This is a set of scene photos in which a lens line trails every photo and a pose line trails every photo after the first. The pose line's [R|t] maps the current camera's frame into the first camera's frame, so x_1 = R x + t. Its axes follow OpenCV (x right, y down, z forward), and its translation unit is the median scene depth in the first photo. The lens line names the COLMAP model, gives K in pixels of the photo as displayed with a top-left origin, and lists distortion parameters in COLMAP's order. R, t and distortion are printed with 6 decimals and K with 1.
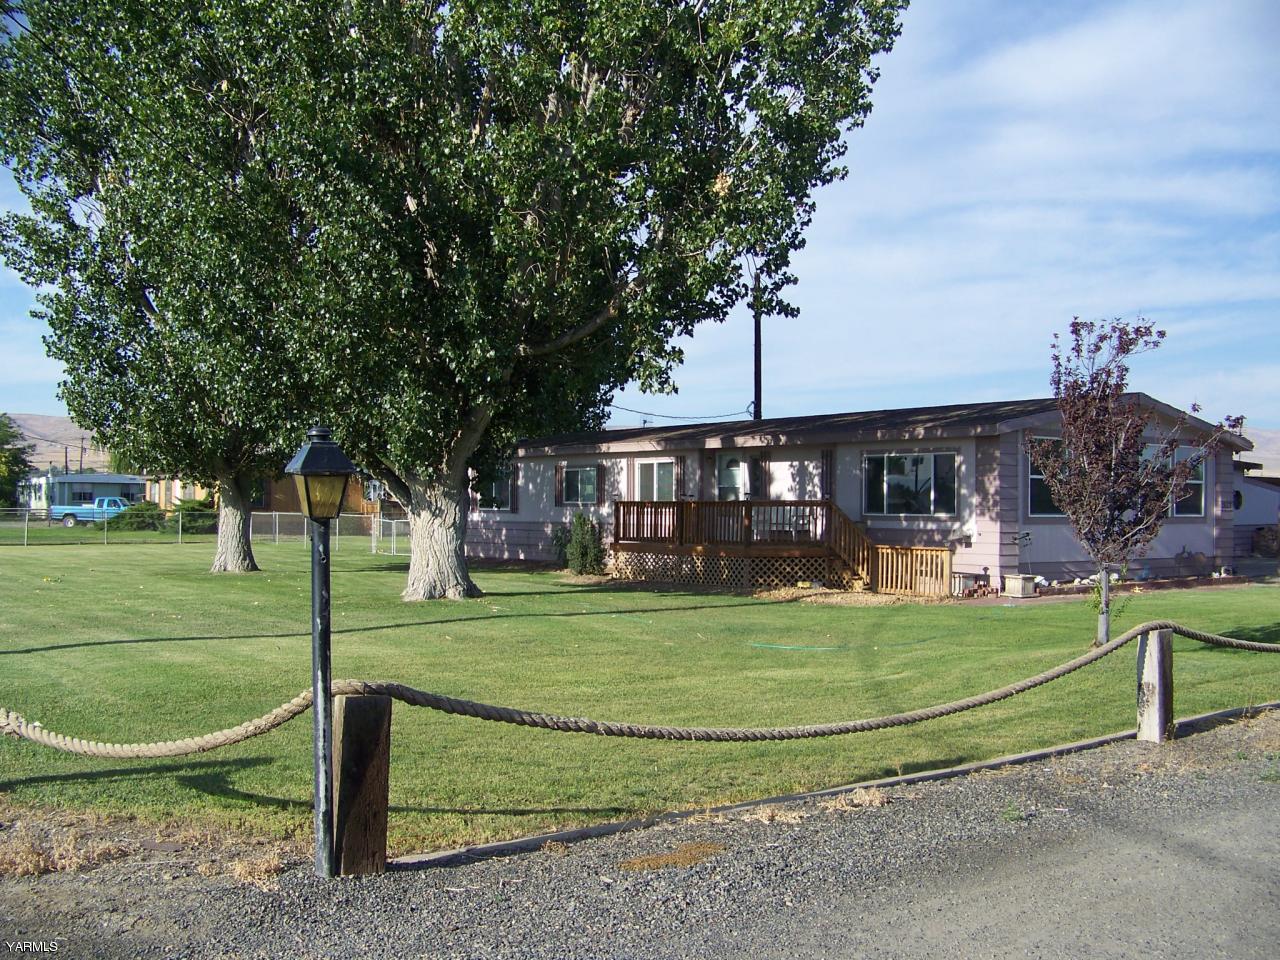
lens RADIAL K [[1338.2, 0, 666.2], [0, 1338.2, 499.5], [0, 0, 1]] dist [-0.242866, 0.312948]
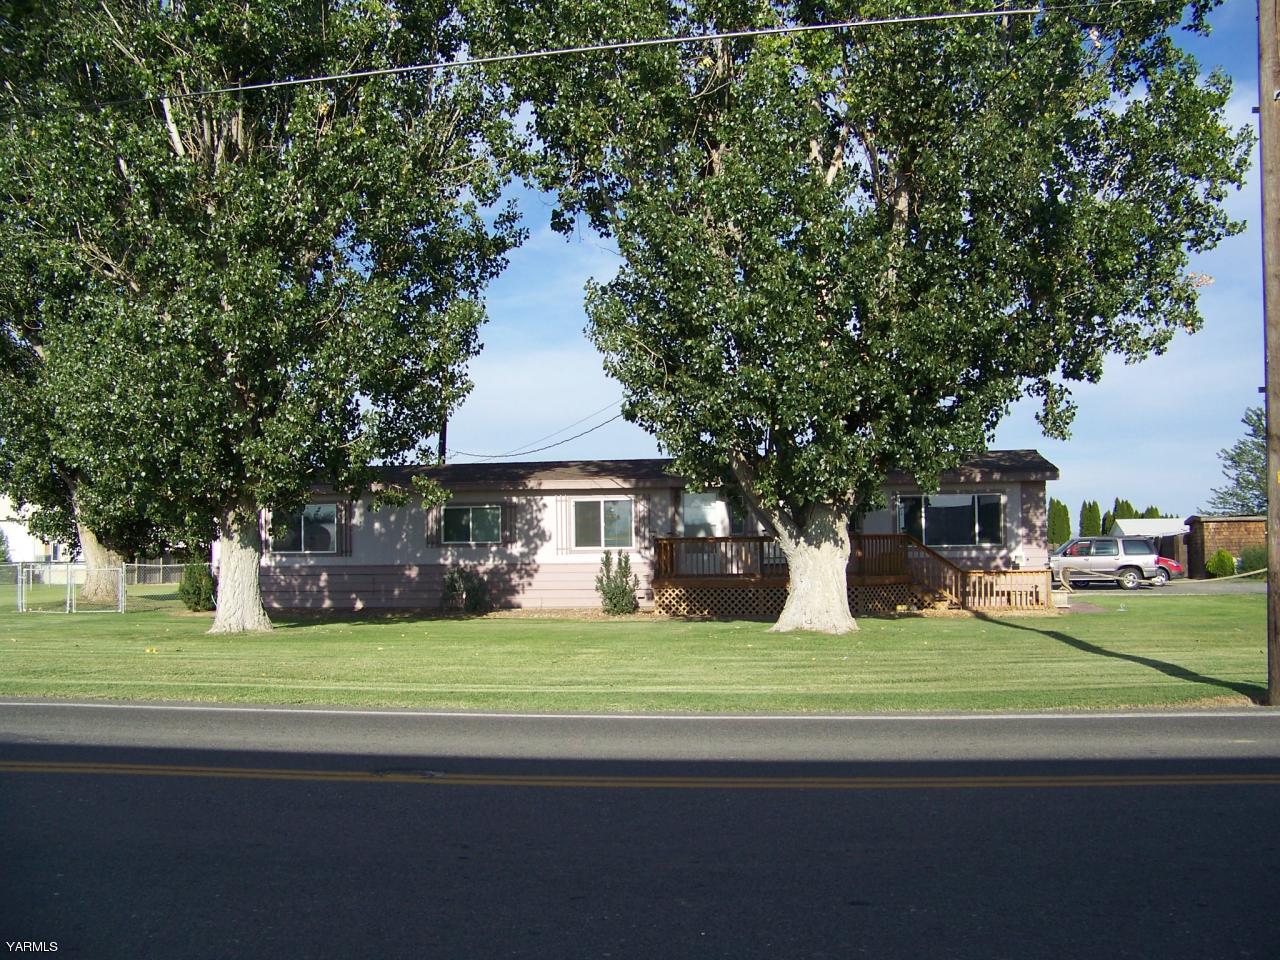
lens RADIAL K [[1338.2, 0, 666.2], [0, 1338.2, 499.5], [0, 0, 1]] dist [-0.242866, 0.312948]
pose [[0.730669, 0.013139, 0.682606, -0.749071], [0.012557, 0.999387, -0.032678, 0.005678], [-0.682617, 0.032448, 0.730056, 0.285292]]
